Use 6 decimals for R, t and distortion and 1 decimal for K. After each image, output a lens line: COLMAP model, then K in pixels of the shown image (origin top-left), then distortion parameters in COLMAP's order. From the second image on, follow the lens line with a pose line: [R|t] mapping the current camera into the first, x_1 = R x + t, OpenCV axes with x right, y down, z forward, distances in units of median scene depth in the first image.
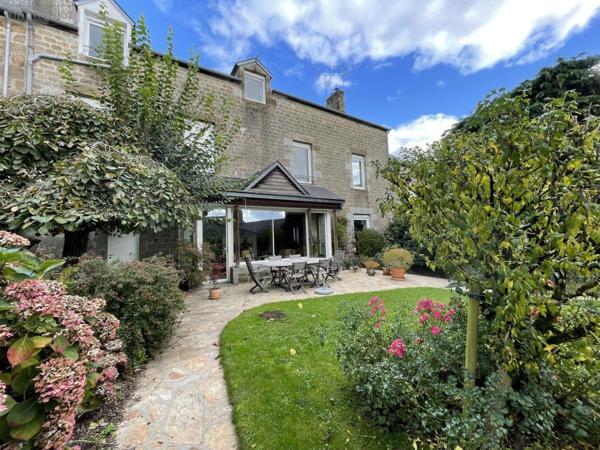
lens RADIAL K [[219.4, 0, 300.0], [0, 219.4, 225.0], [0, 0, 1]] dist [0.000162, 0.000050]
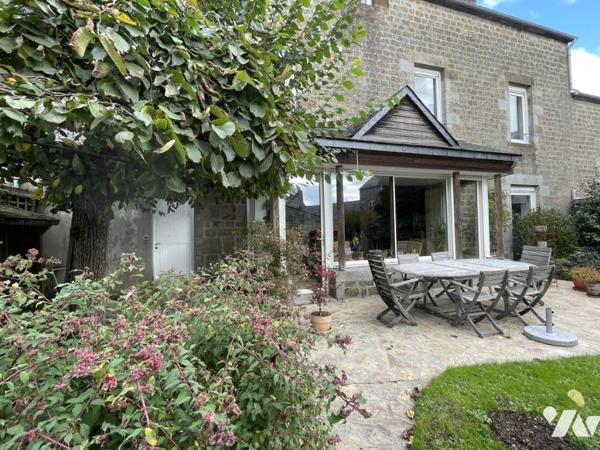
lens RADIAL K [[219.4, 0, 300.0], [0, 219.4, 225.0], [0, 0, 1]] dist [0.000162, 0.000050]
pose [[0.980528, 0.011439, -0.196044, -0.237551], [-0.001729, 0.998766, 0.049629, 0.036151], [0.196369, -0.048324, 0.979338, 0.342167]]
